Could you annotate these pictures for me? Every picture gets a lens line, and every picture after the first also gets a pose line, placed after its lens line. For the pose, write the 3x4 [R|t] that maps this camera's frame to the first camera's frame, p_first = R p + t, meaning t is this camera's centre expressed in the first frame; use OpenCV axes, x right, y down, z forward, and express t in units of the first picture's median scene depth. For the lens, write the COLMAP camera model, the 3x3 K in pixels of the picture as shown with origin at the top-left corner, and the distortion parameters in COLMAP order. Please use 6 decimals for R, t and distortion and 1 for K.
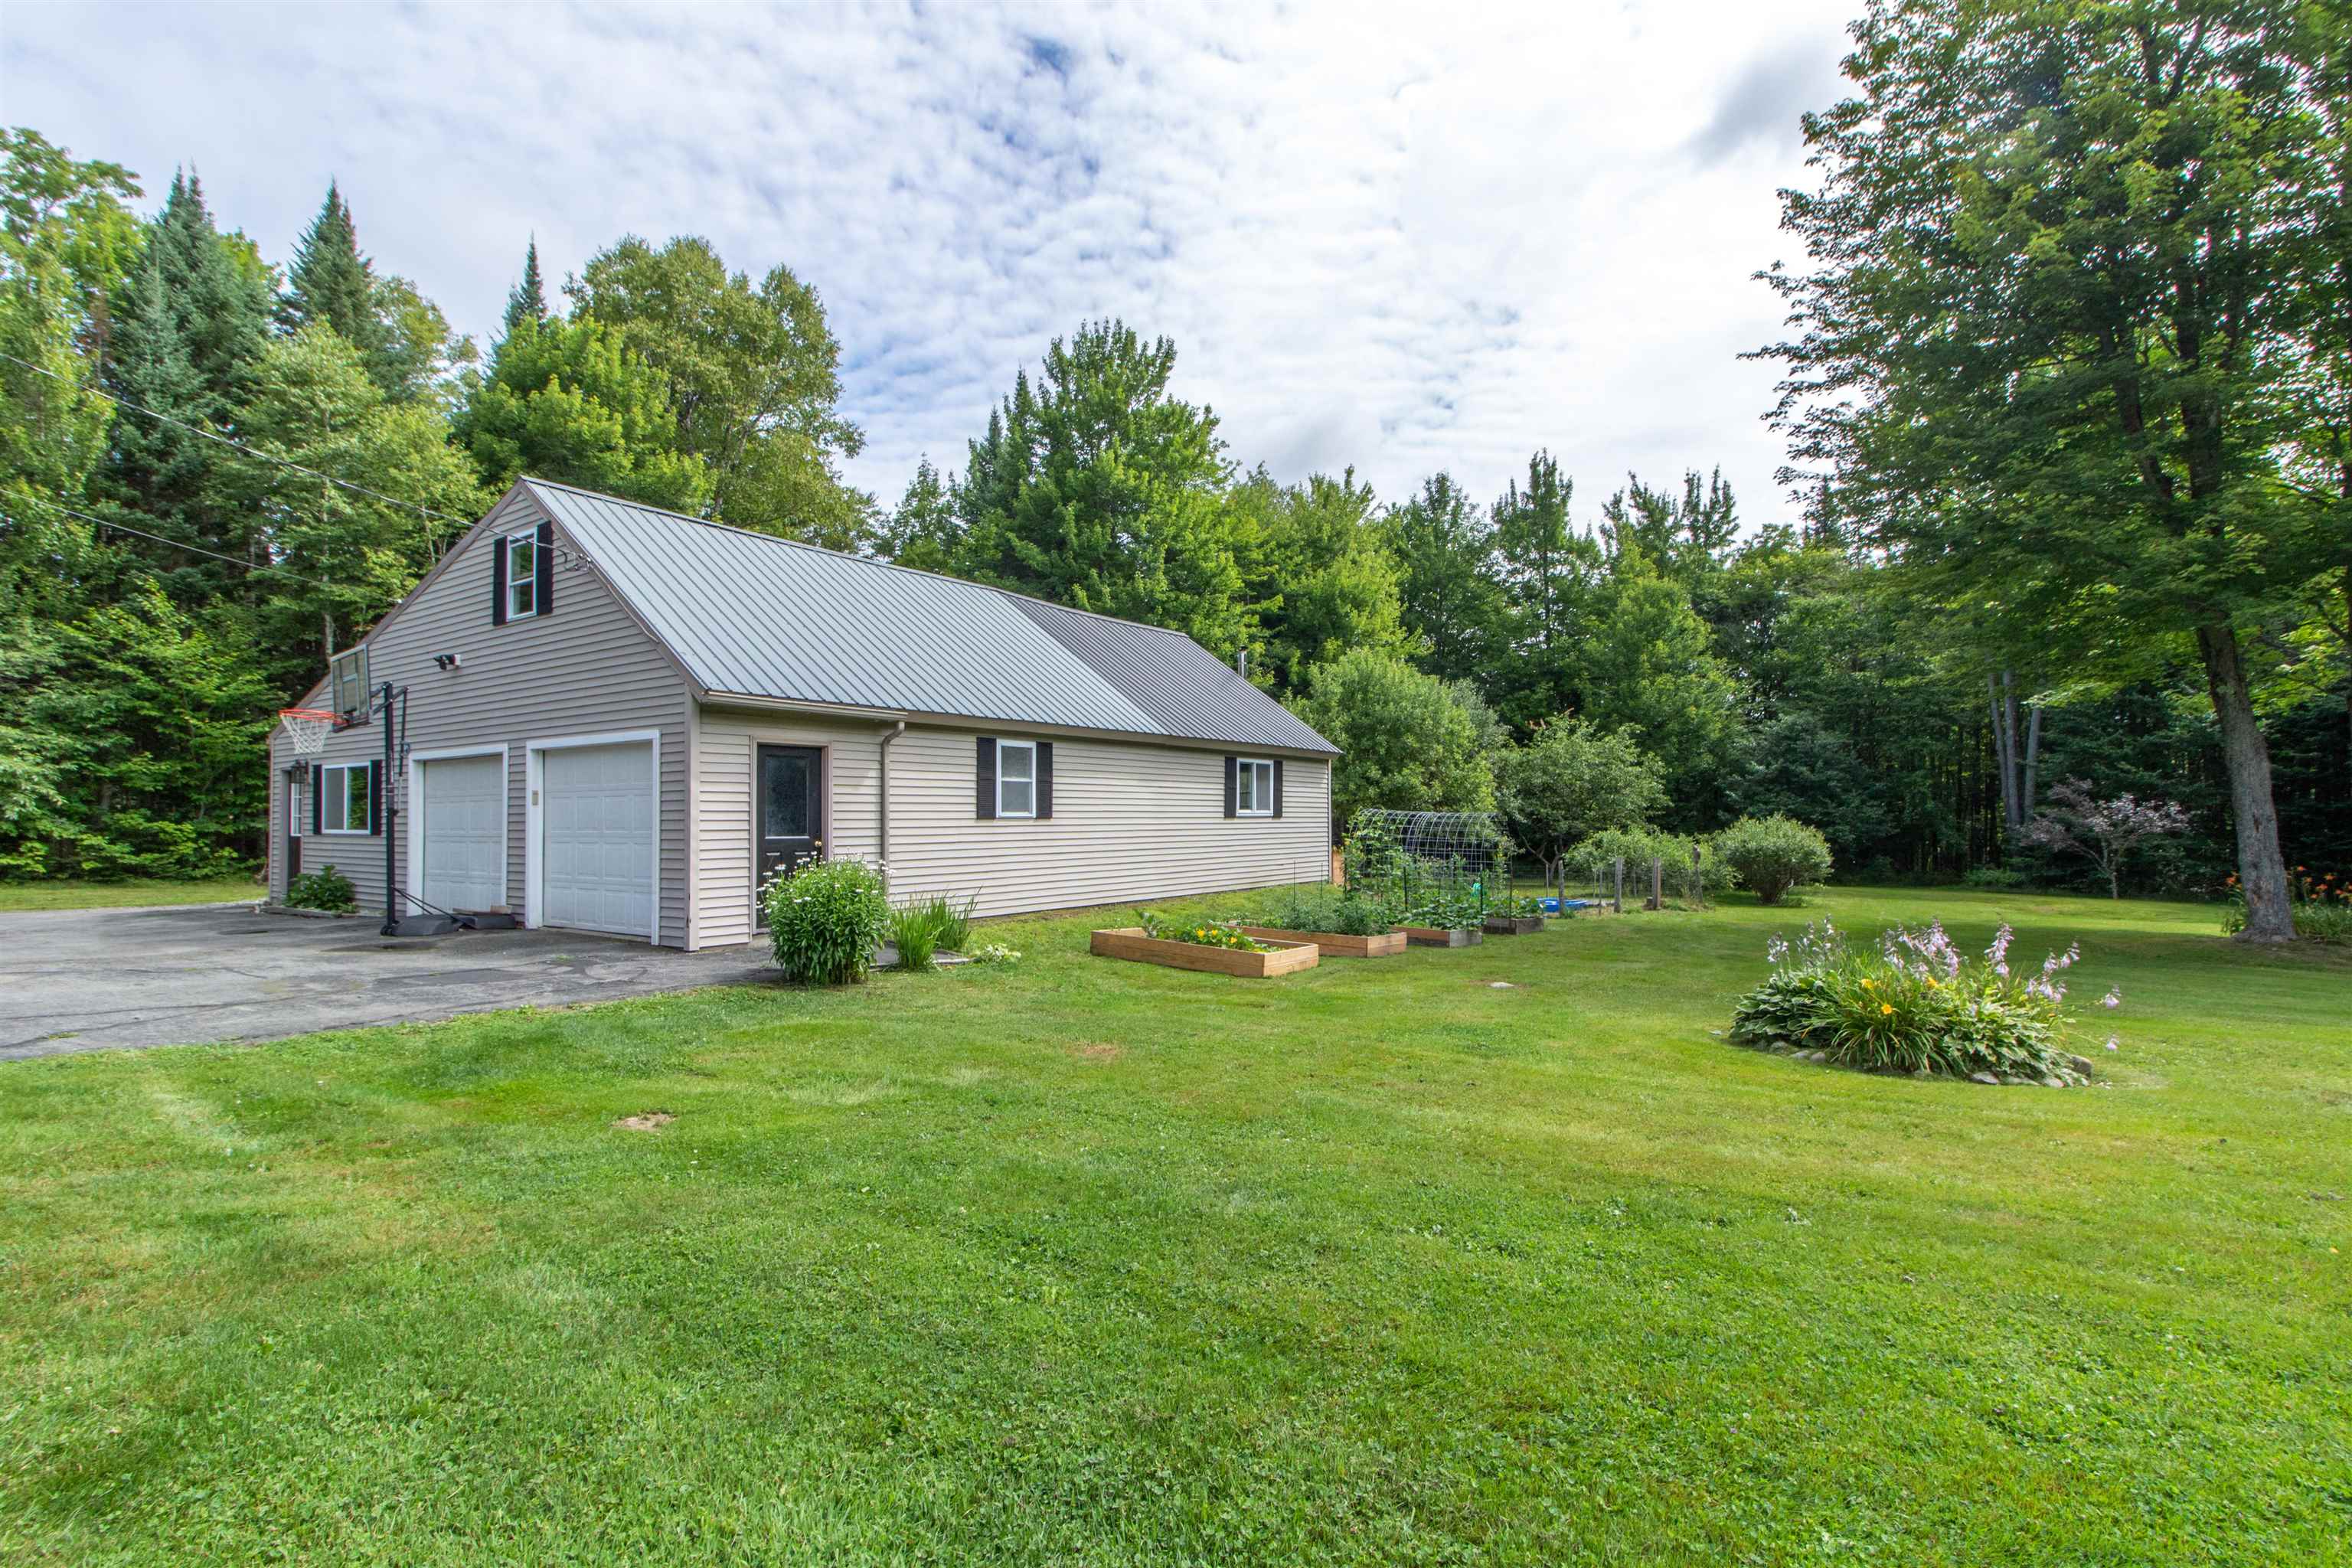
lens RADIAL K [[1102.2, 0, 1175.9], [0, 1102.2, 813.3], [0, 0, 1]] dist [-0.002631, 0.000700]
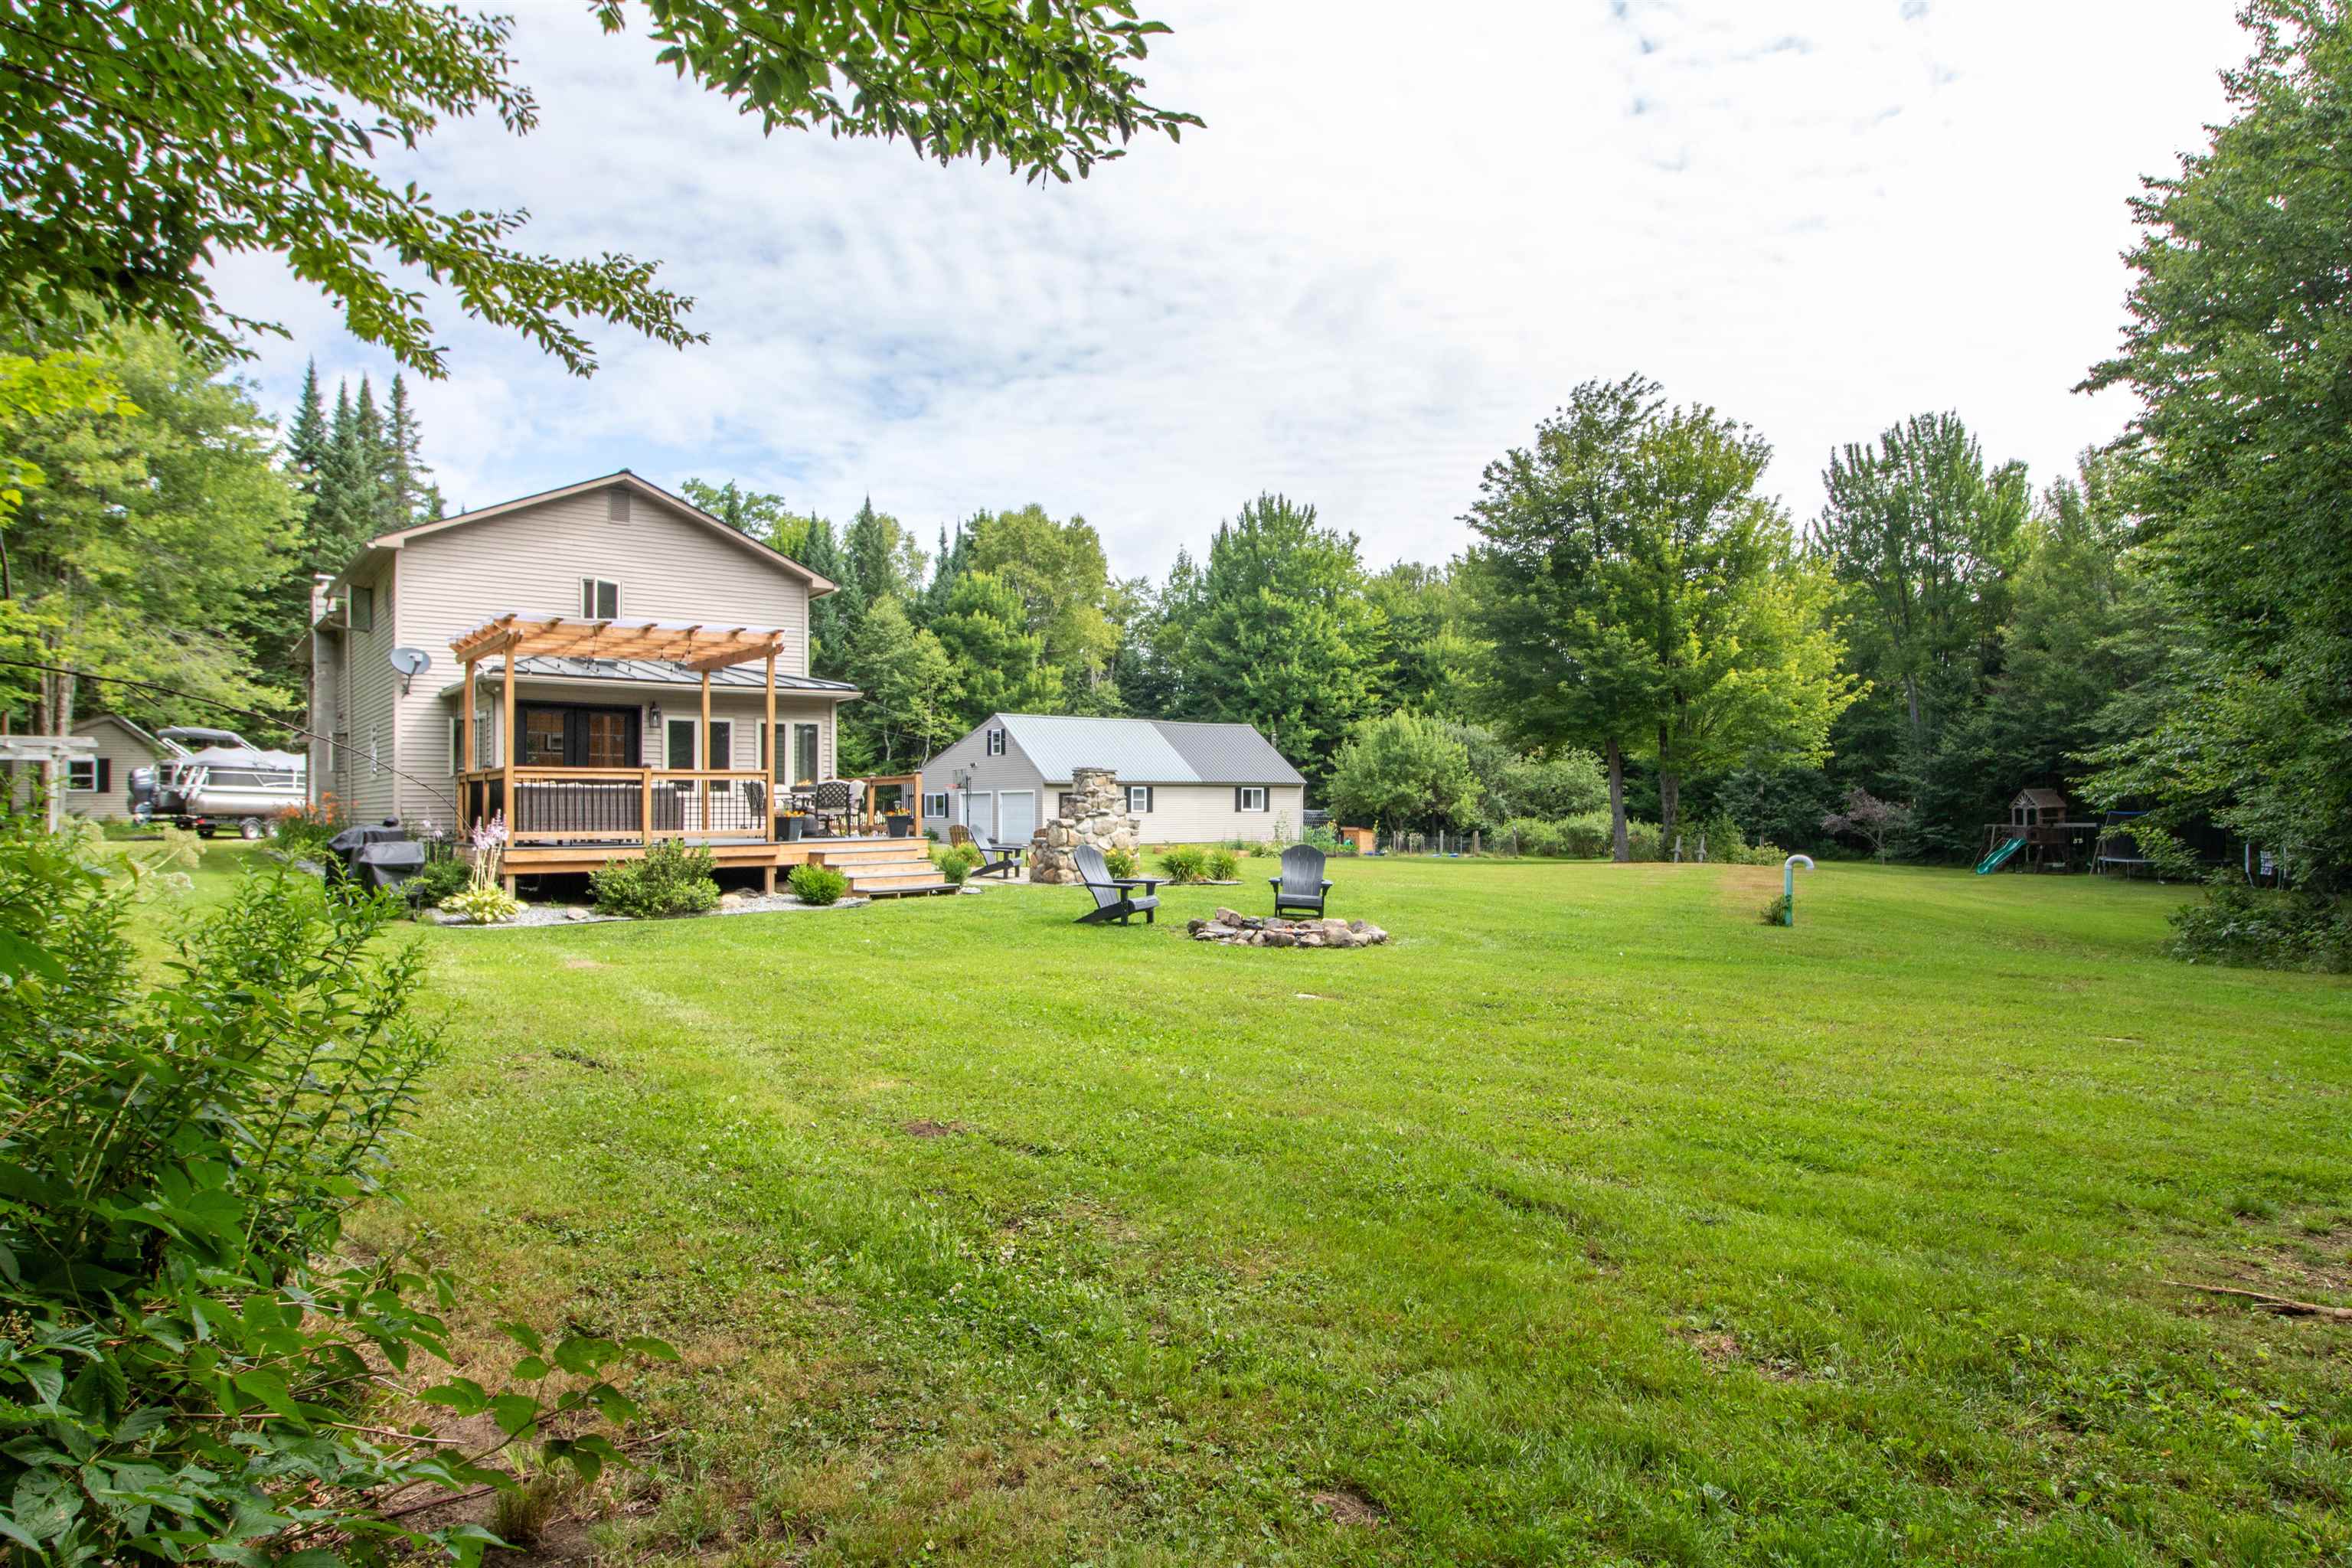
lens RADIAL K [[1414.5, 0, 1176.0], [0, 1414.5, 784.0], [0, 0, 1]] dist [0.001397, 0.000321]
pose [[0.957436, -0.004028, -0.288619, 0.731332], [0.001182, 0.999949, -0.010034, -0.023268], [0.288645, 0.009265, 0.957391, -1.847535]]
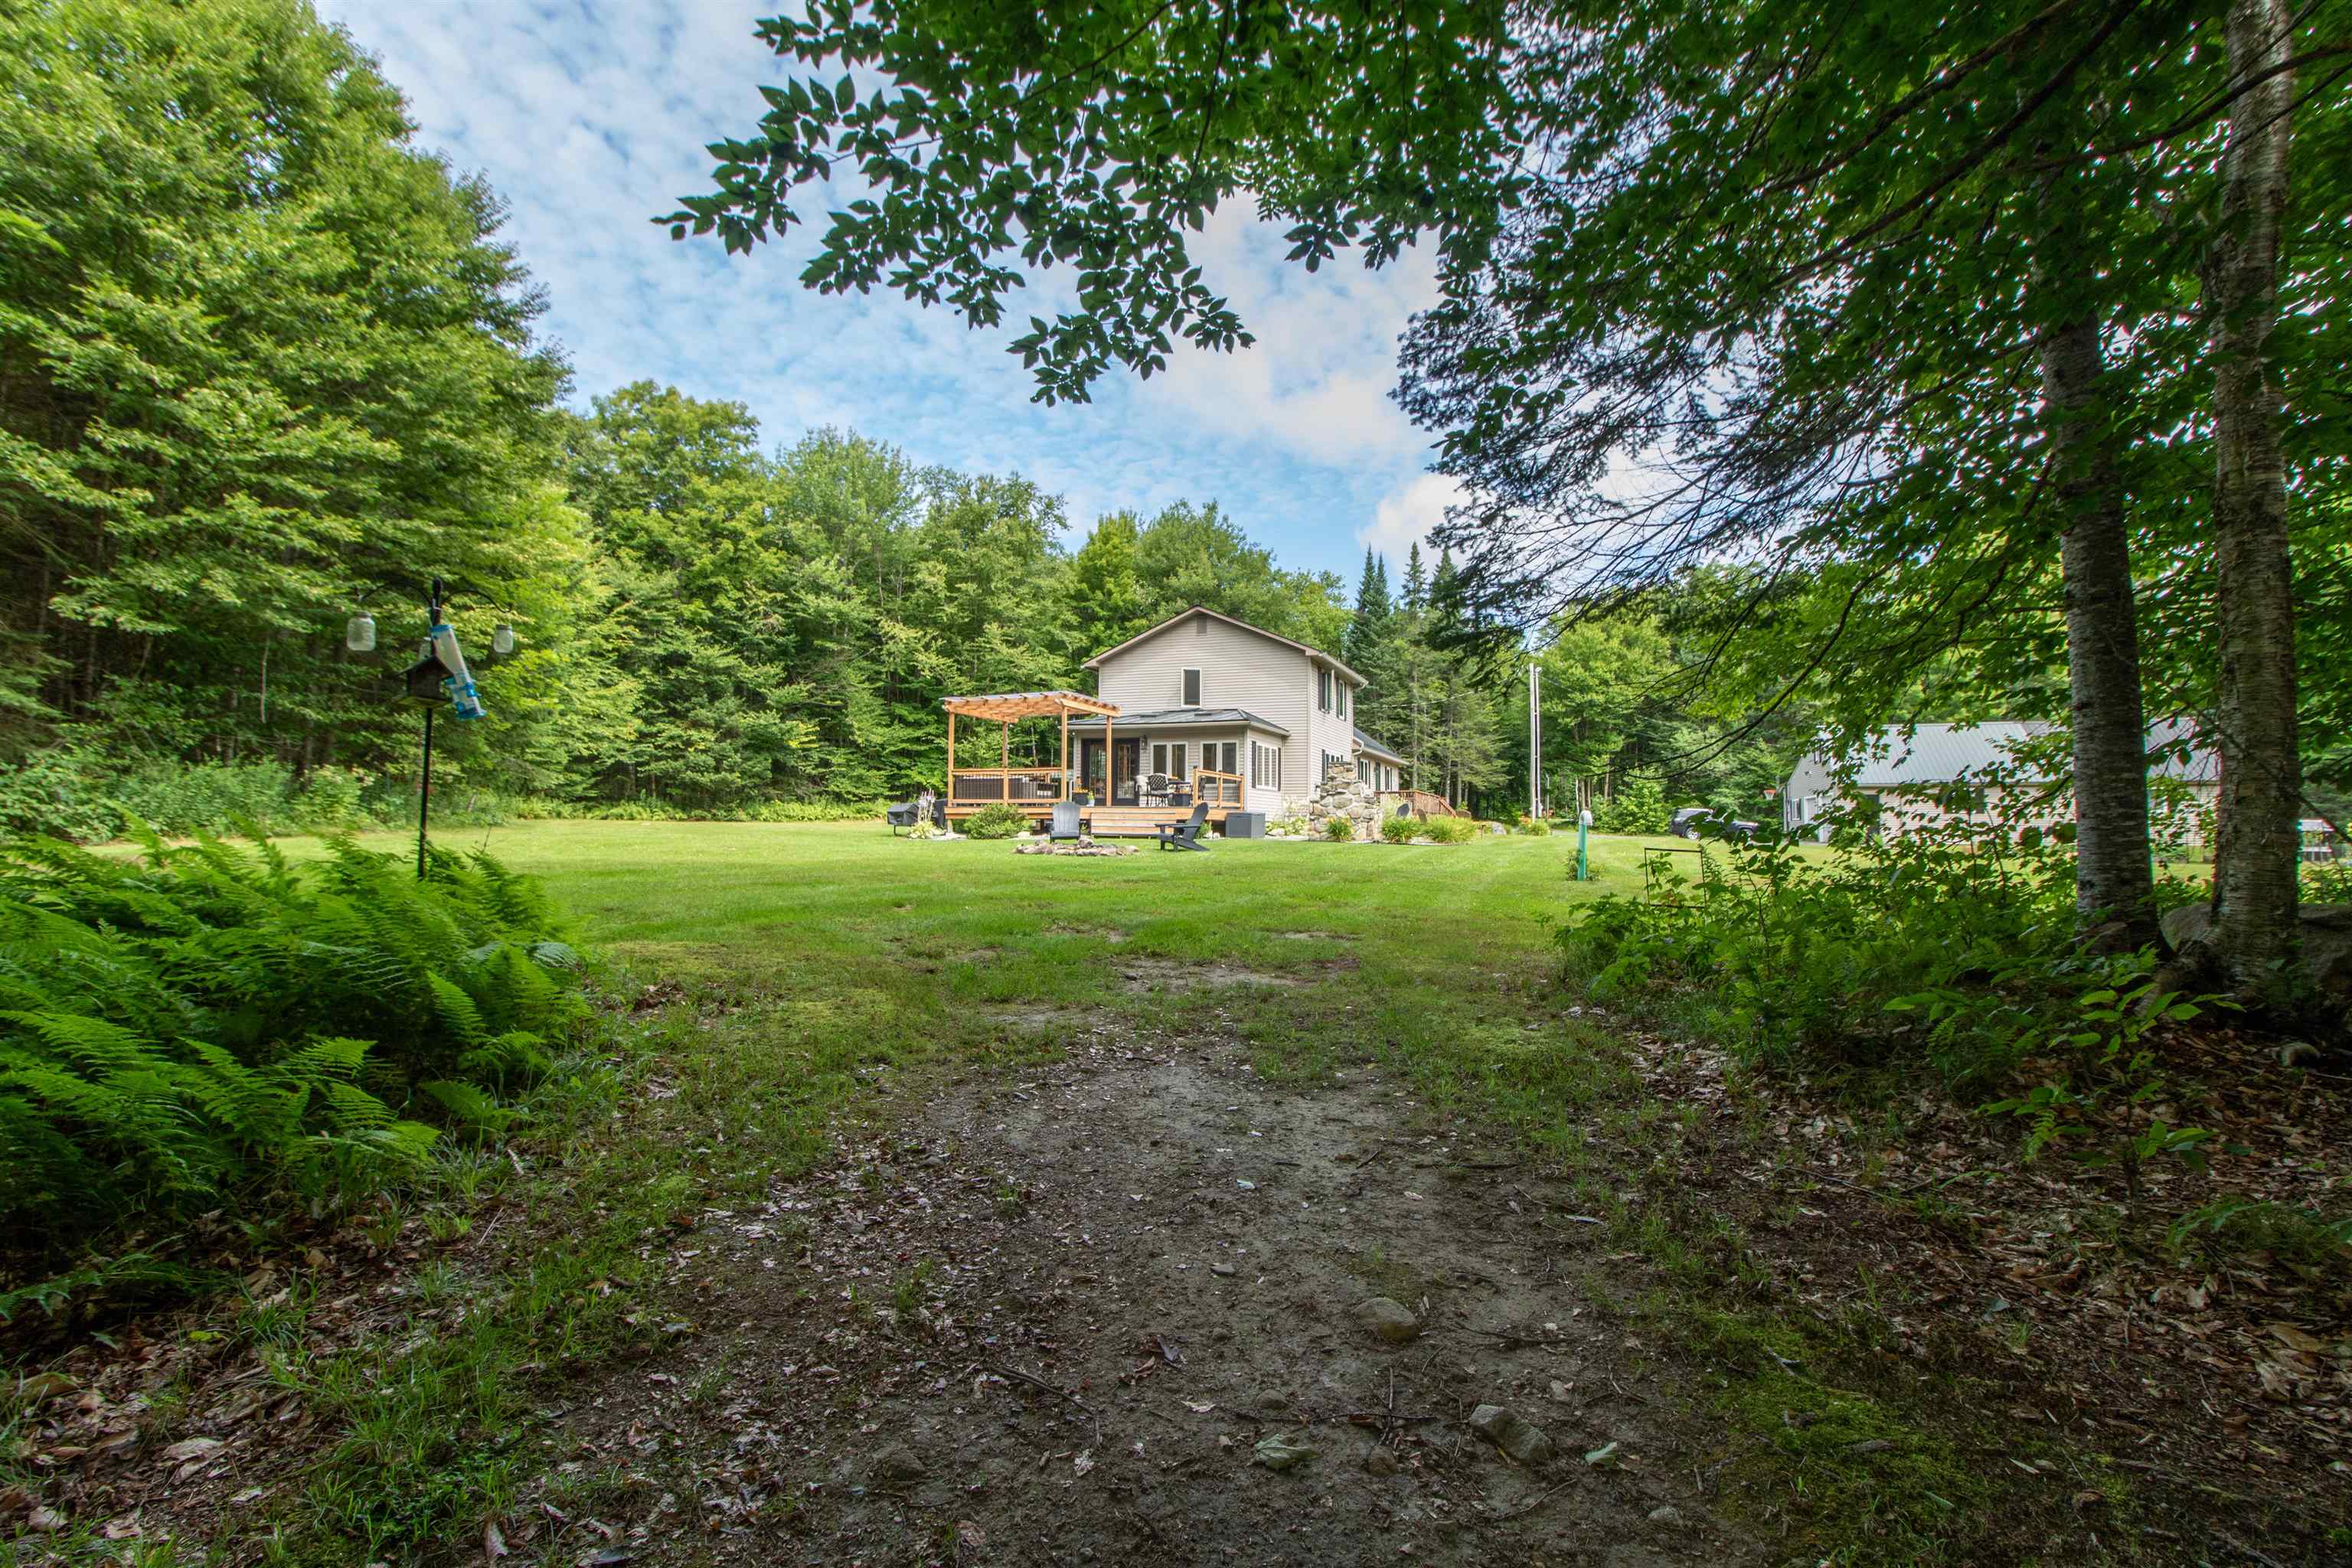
lens RADIAL K [[1089.5, 0, 1191.3], [0, 1089.5, 778.4], [0, 0, 1]] dist [-0.004018, 0.000233]
pose [[0.273397, -0.039023, -0.961110, 1.476587], [-0.001480, 0.999159, -0.040989, 0.022627], [0.961900, 0.012629, 0.273109, -1.291901]]
